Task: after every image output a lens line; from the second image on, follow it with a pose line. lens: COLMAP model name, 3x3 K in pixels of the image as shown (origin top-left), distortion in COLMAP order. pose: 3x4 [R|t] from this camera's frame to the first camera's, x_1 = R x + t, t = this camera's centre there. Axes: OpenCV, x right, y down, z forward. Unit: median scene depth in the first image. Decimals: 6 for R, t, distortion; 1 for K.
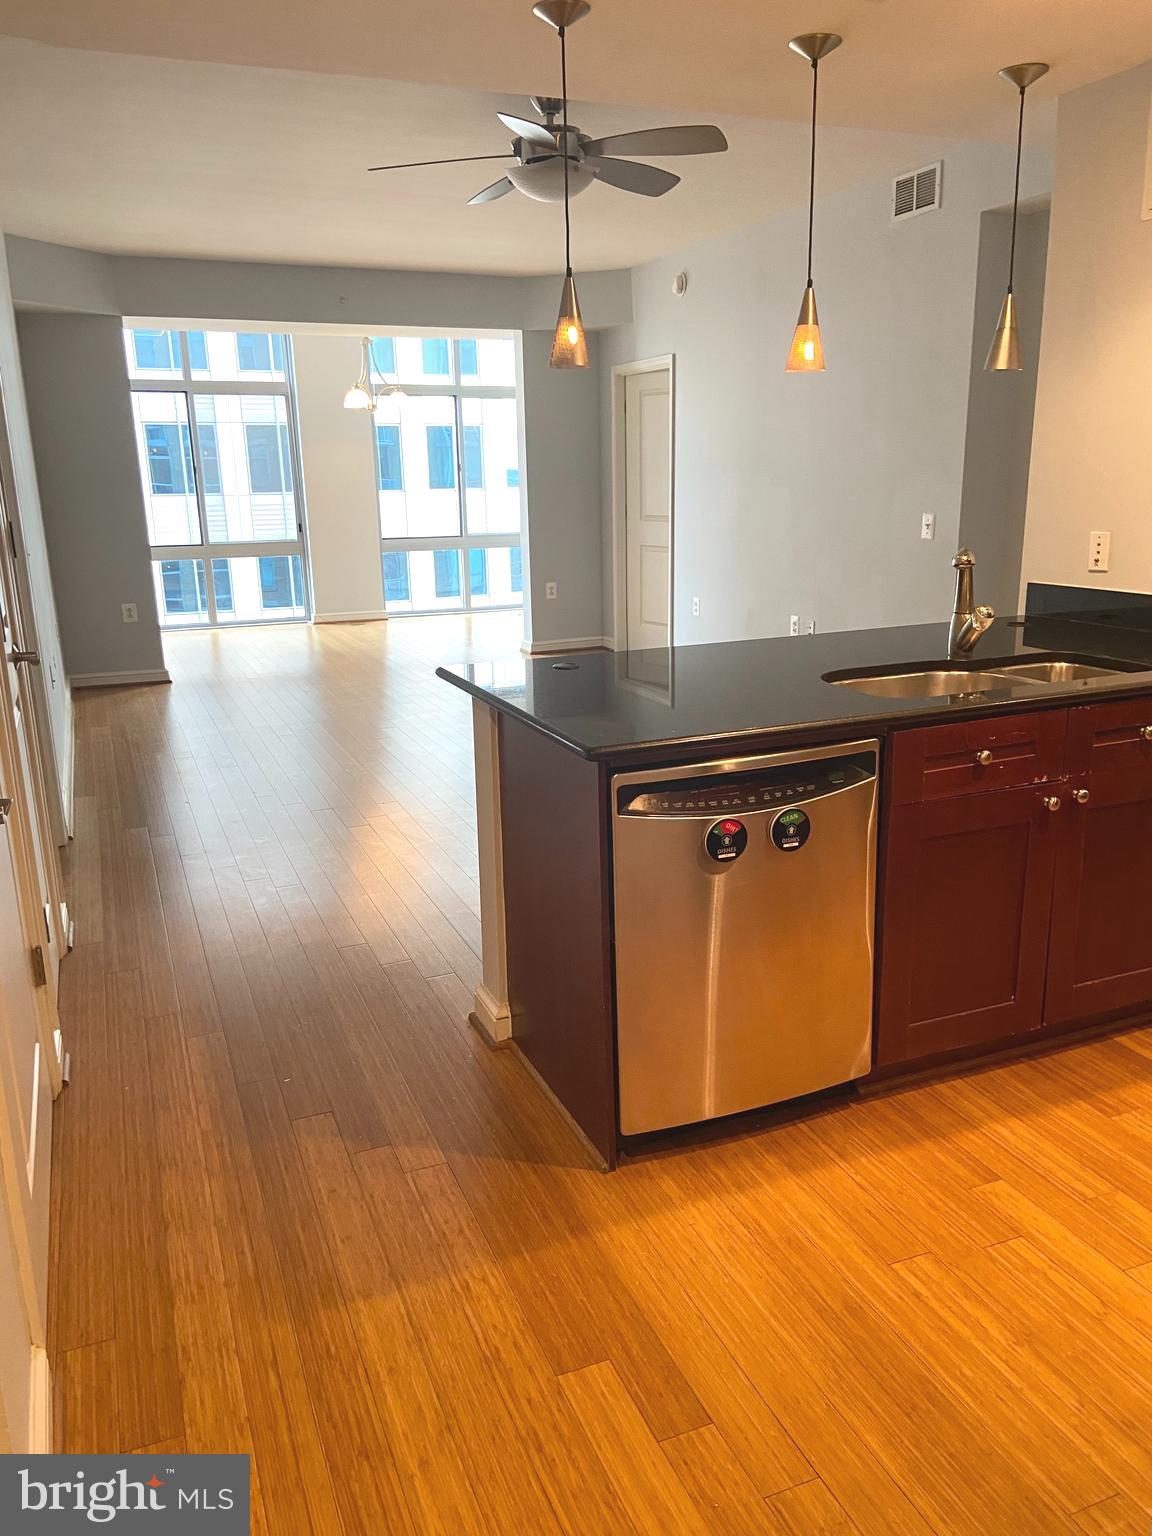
lens RADIAL K [[1143.6, 0, 580.7], [0, 1143.6, 758.7], [0, 0, 1]] dist [0.120218, -0.153177]
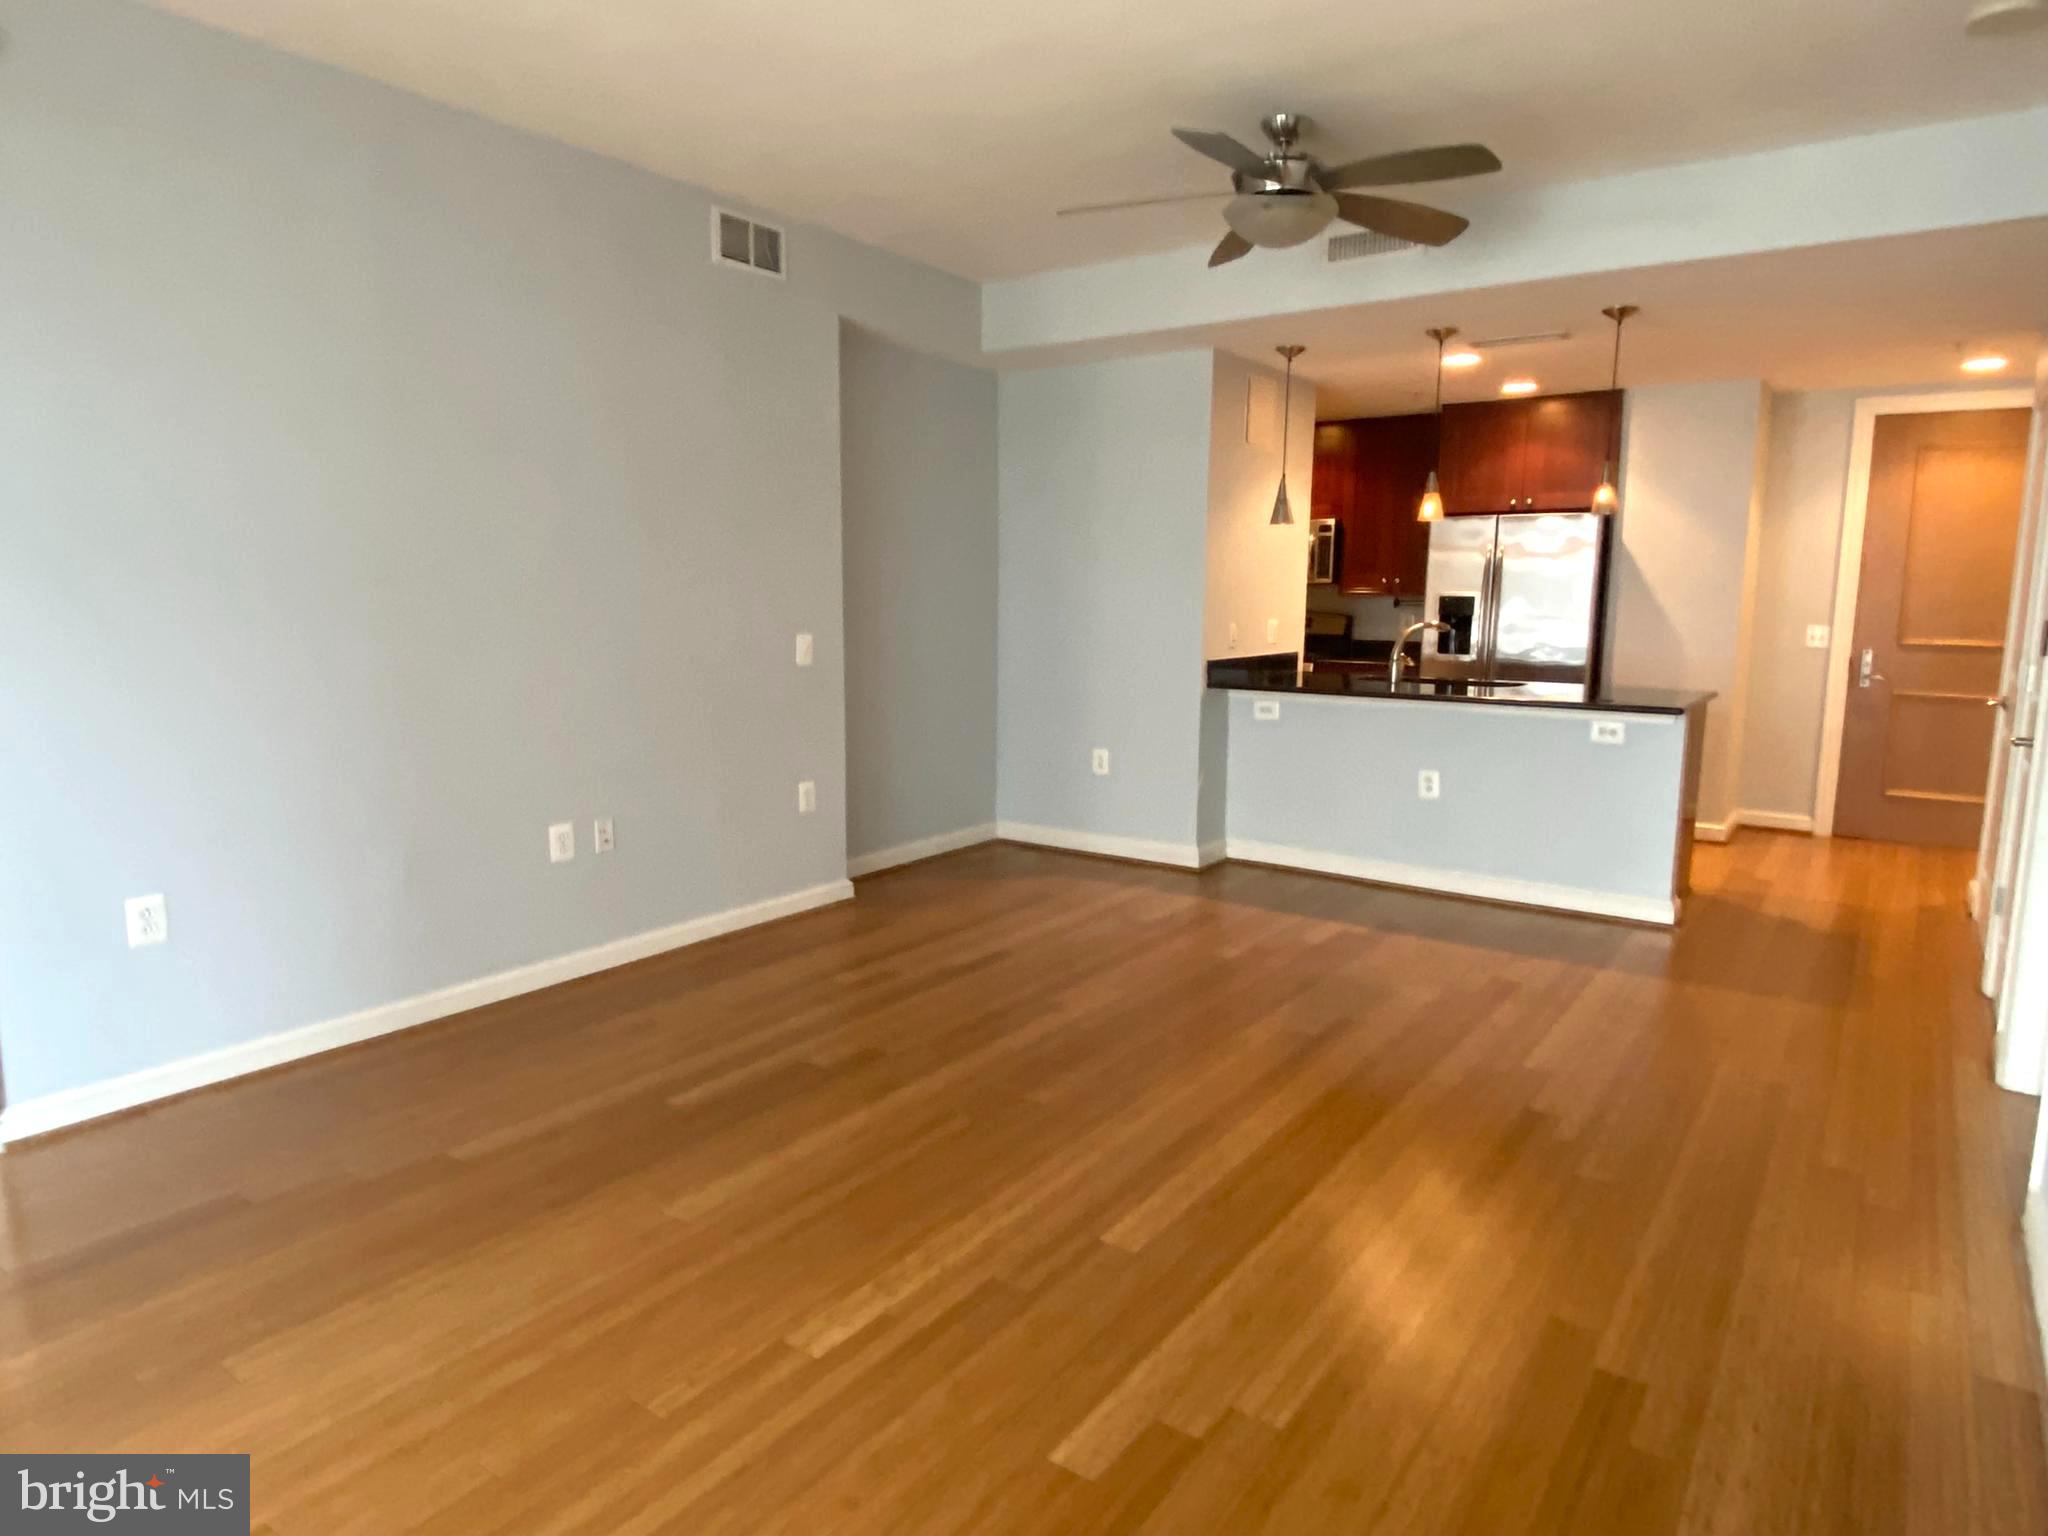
lens RADIAL K [[1221.8, 0, 1024.0], [0, 1221.8, 768.0], [0, 0, 1]] dist [0.060397, -0.064359]
pose [[-0.530453, -0.096990, 0.842148, -1.092902], [0.228859, 0.940161, 0.252432, -0.617450], [-0.816238, 0.326636, -0.476514, 2.657297]]
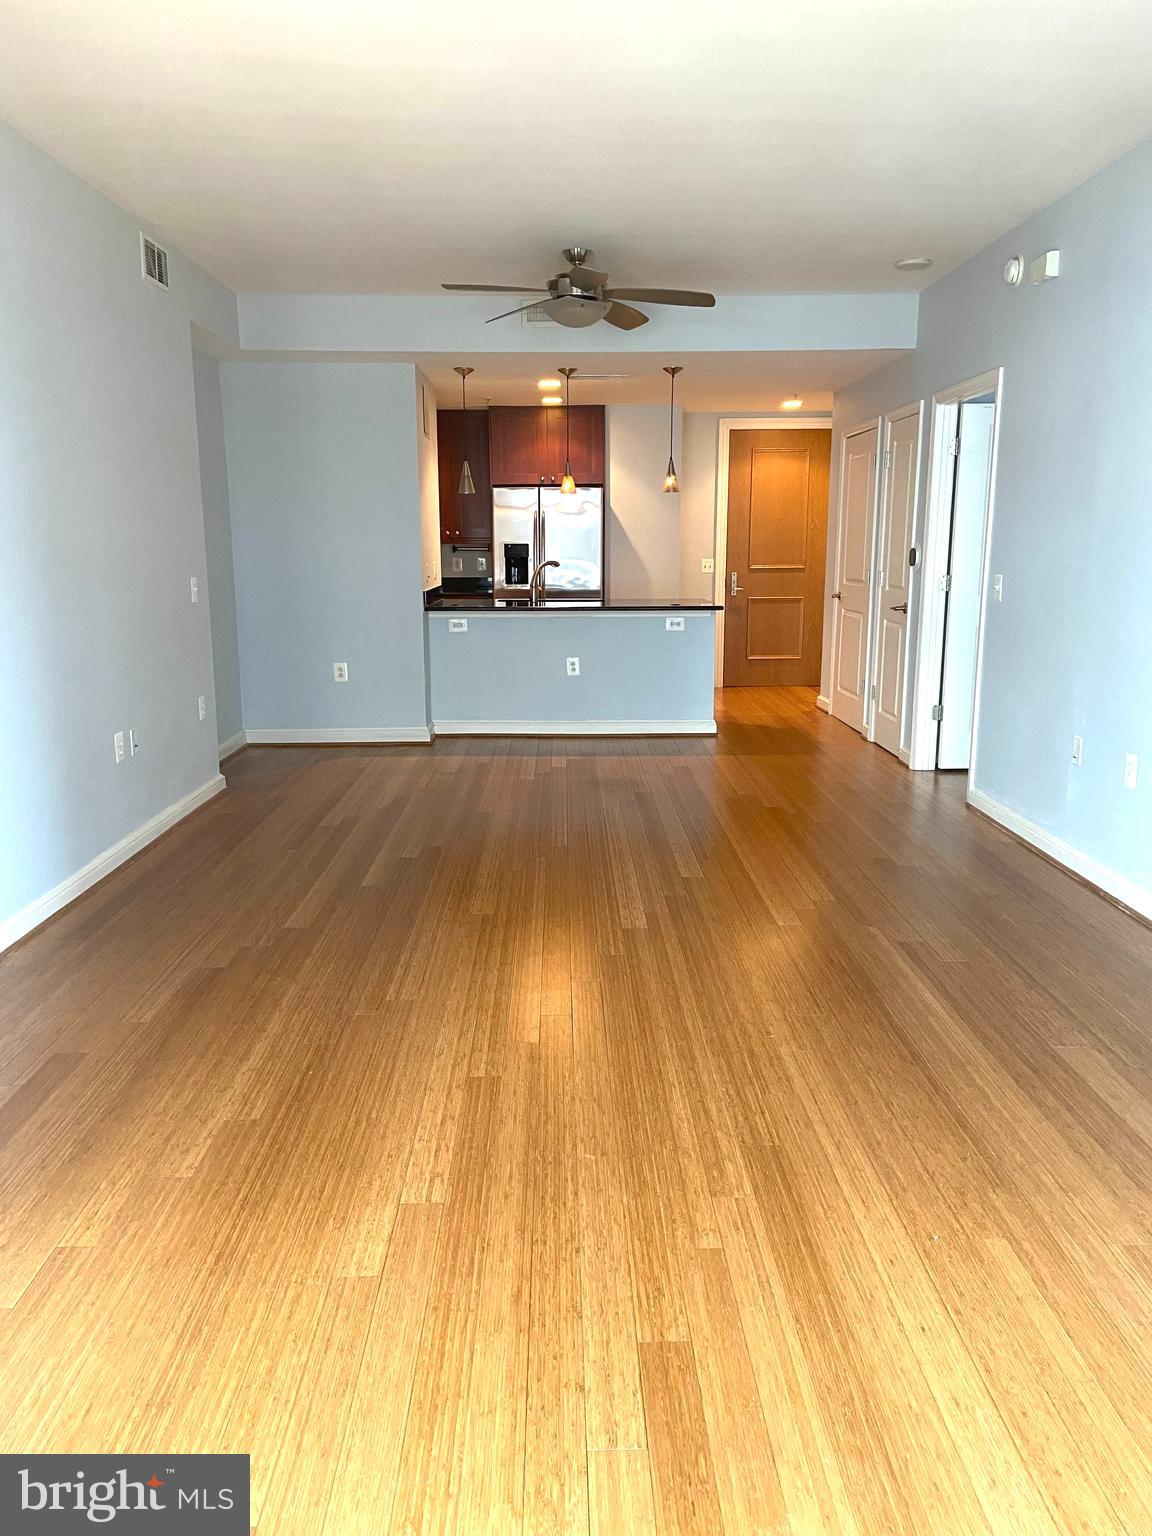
lens RADIAL K [[1143.6, 0, 580.7], [0, 1143.6, 758.7], [0, 0, 1]] dist [0.120218, -0.153177]
pose [[-0.927992, -0.034489, 0.371001, -0.859496], [0.129270, 0.904060, 0.407388, -0.891781], [-0.349458, 0.426012, -0.834502, 3.648004]]
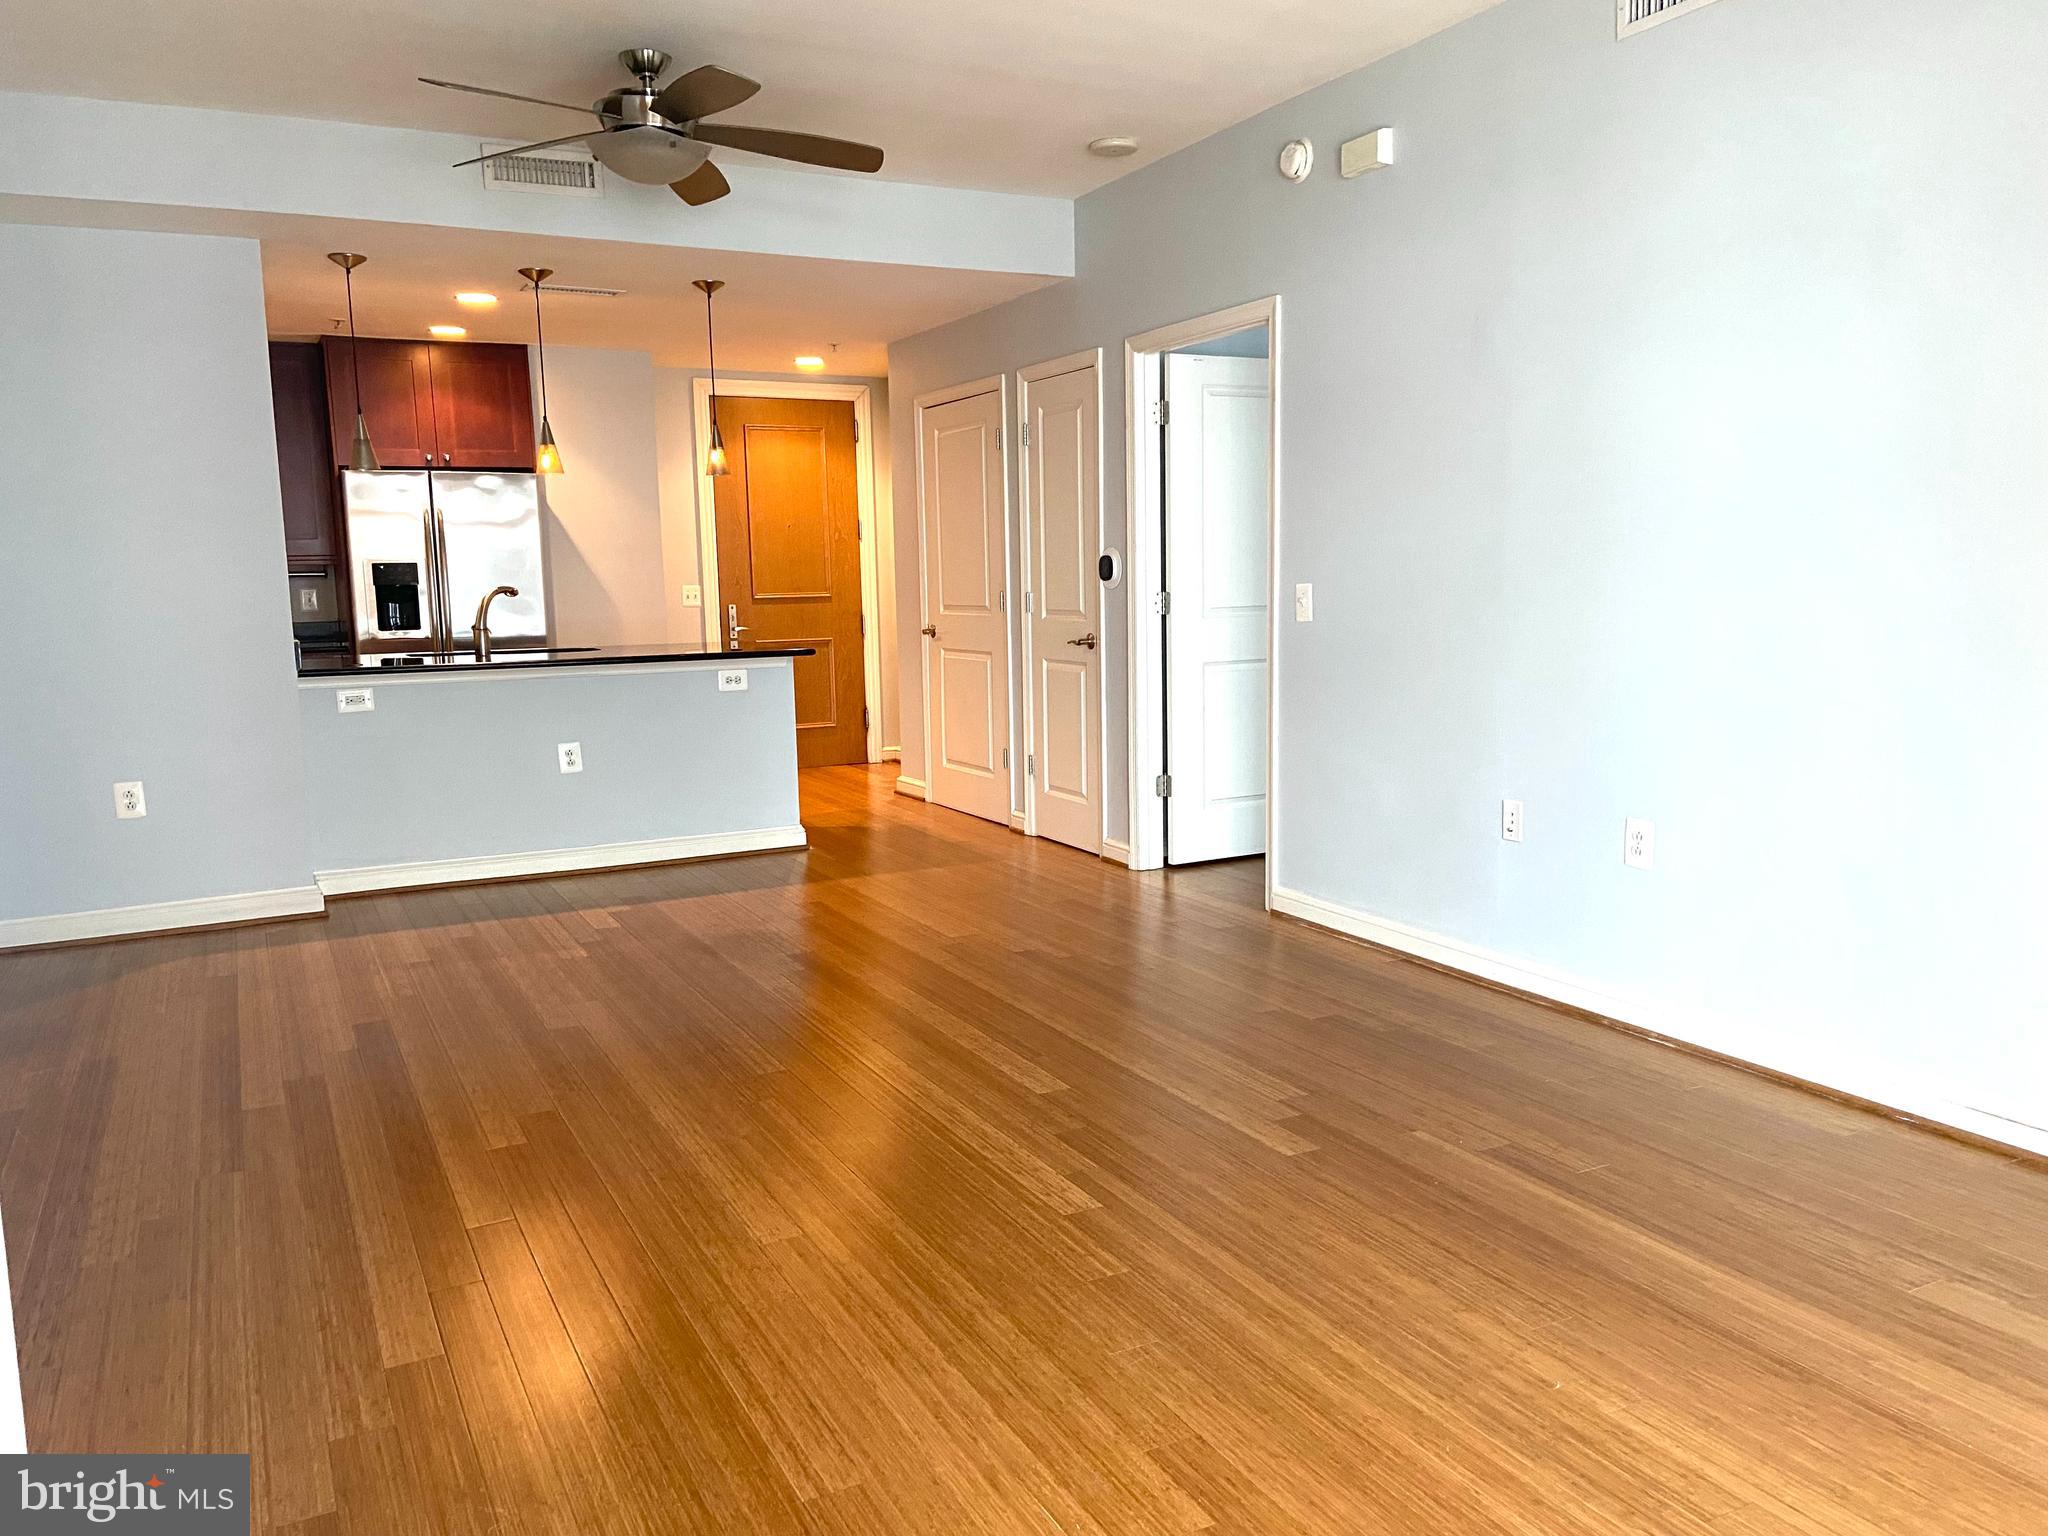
lens RADIAL K [[1524.8, 0, 1031.8], [0, 1524.8, 770.4], [0, 0, 1]] dist [0.120218, -0.153177]
pose [[-0.995501, 0.063676, -0.070164, -0.308922], [0.031518, 0.920889, 0.388549, -0.799598], [0.089355, 0.384590, -0.918753, 3.372200]]
